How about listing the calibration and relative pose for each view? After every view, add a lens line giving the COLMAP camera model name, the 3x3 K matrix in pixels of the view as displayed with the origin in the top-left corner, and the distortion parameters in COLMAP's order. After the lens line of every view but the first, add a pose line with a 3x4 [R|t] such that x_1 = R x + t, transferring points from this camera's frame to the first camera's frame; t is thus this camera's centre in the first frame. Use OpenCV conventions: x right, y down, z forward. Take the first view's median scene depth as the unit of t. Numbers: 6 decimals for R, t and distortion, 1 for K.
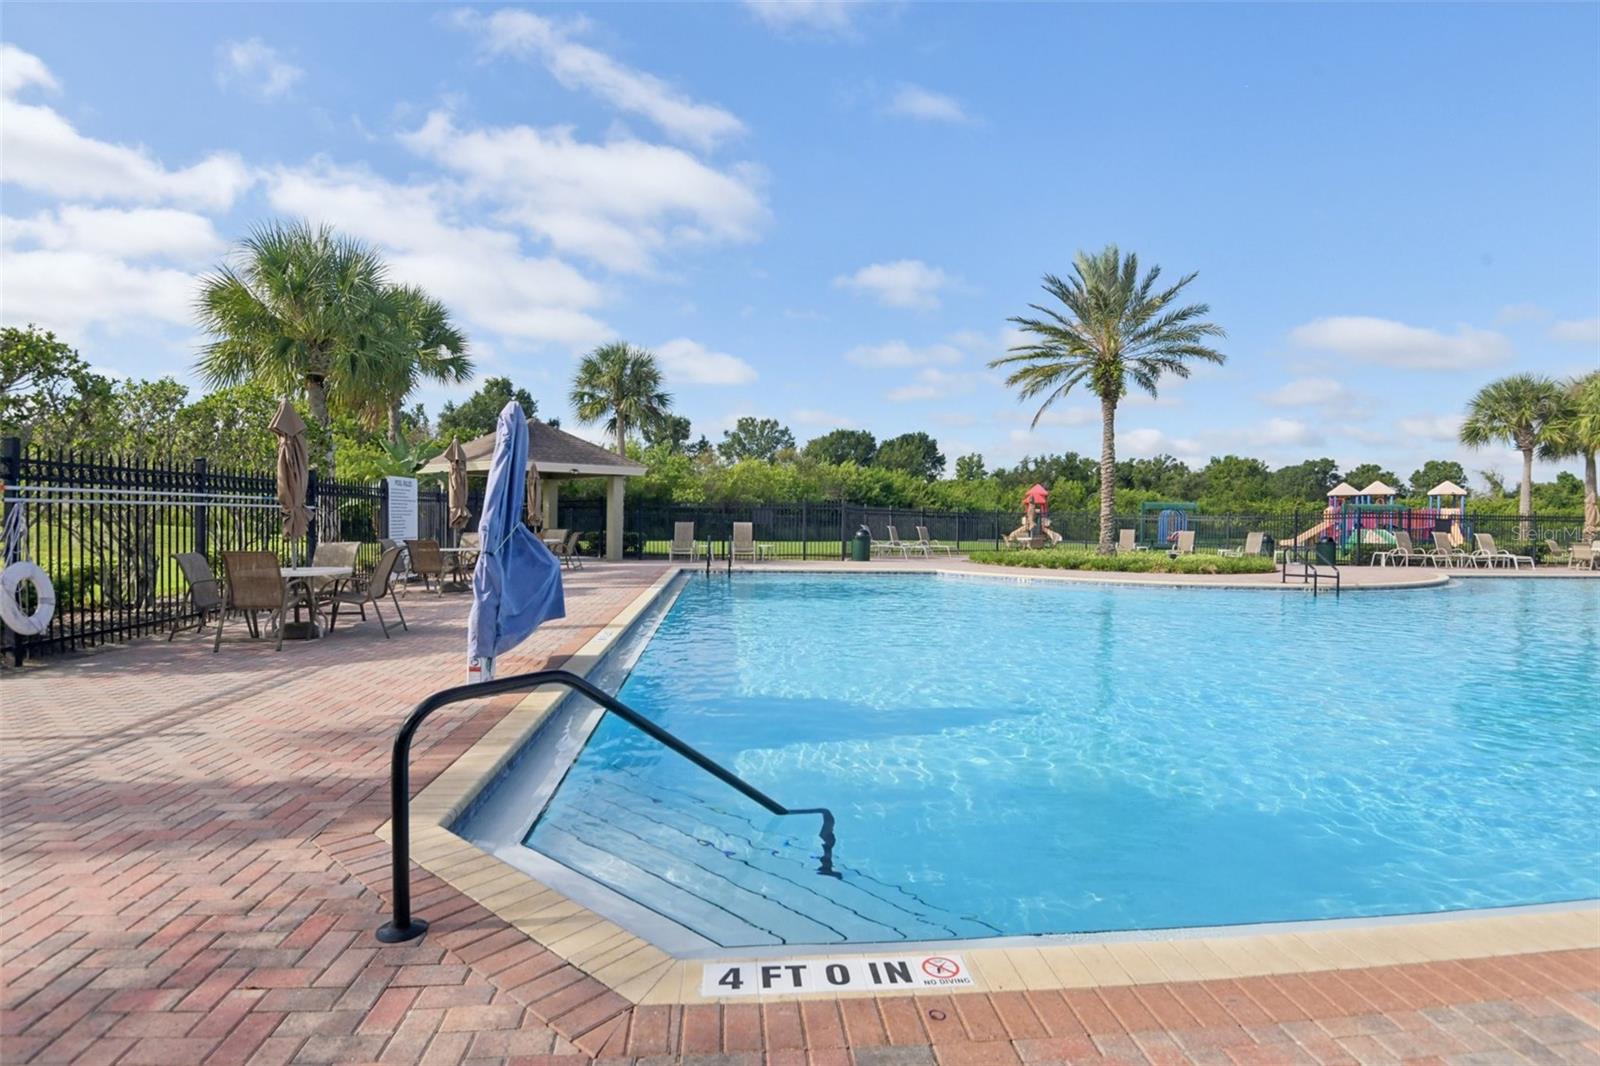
lens RADIAL K [[806.1, 0, 800.0], [0, 806.1, 533.0], [0, 0, 1]] dist [0.001331, 0.000030]
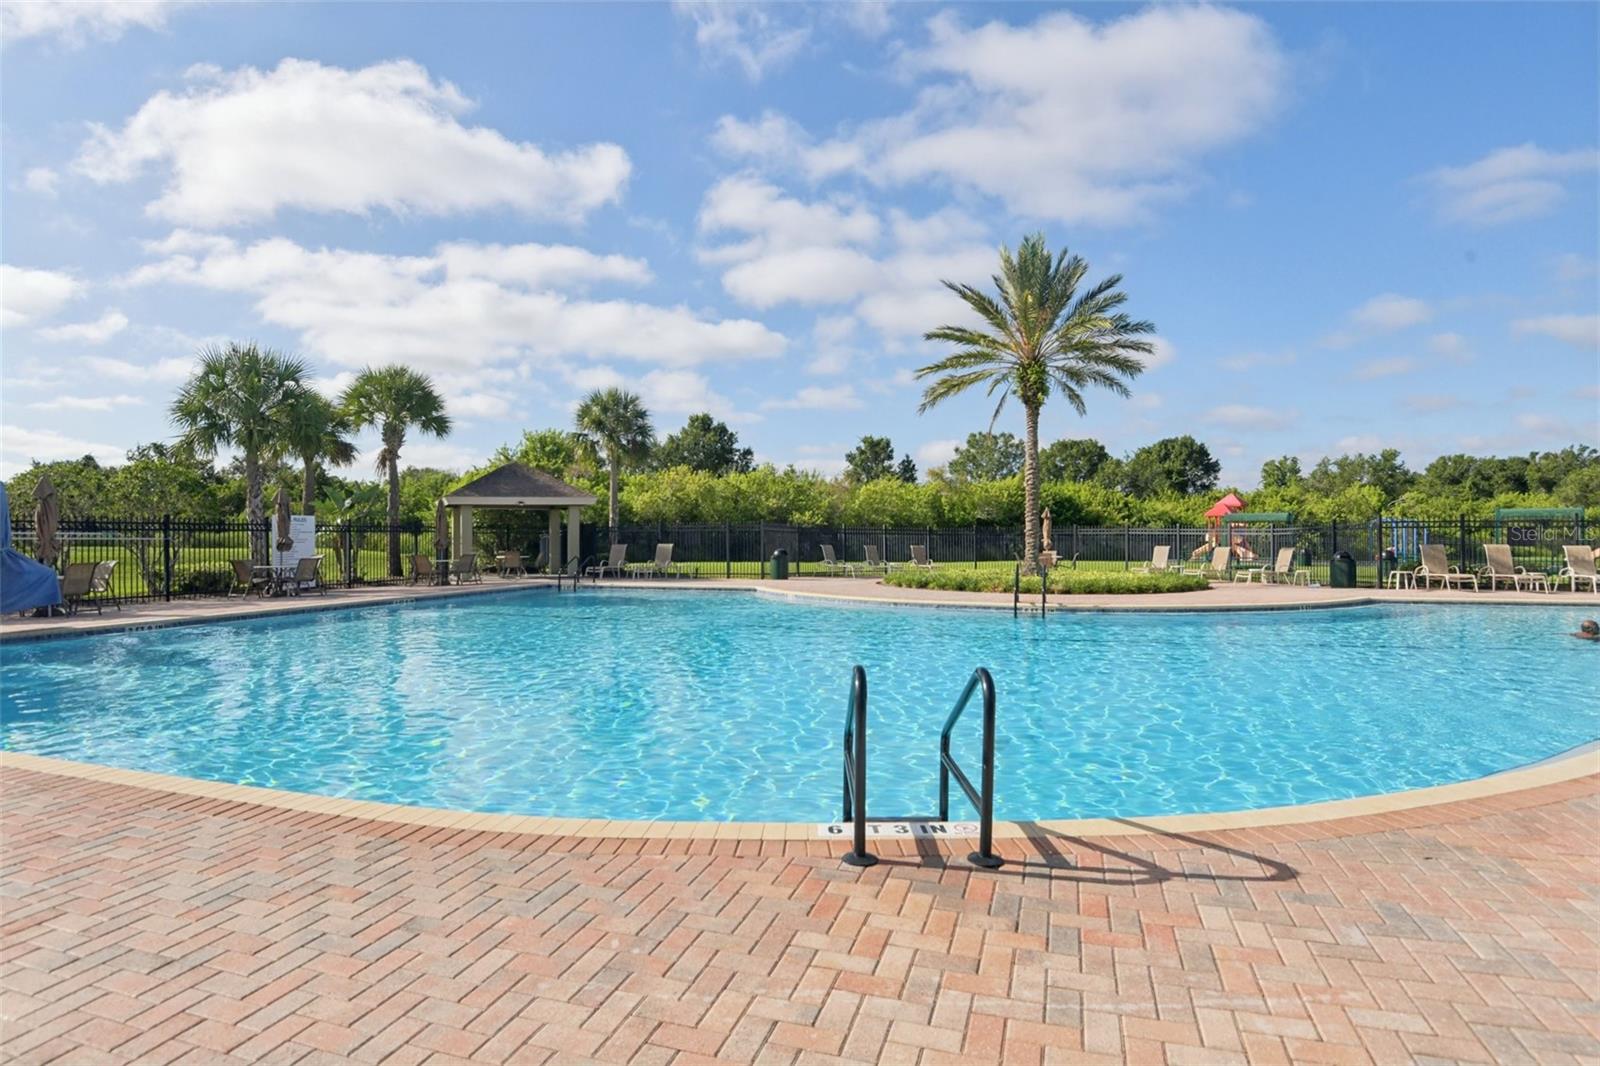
lens RADIAL K [[852.3, 0, 800.0], [0, 852.3, 533.0], [0, 0, 1]] dist [-0.001413, -0.000447]
pose [[0.924350, -0.018069, -0.381119, 0.484226], [0.008078, 0.999581, -0.027798, 0.004349], [0.381461, 0.022616, 0.924108, -0.007470]]
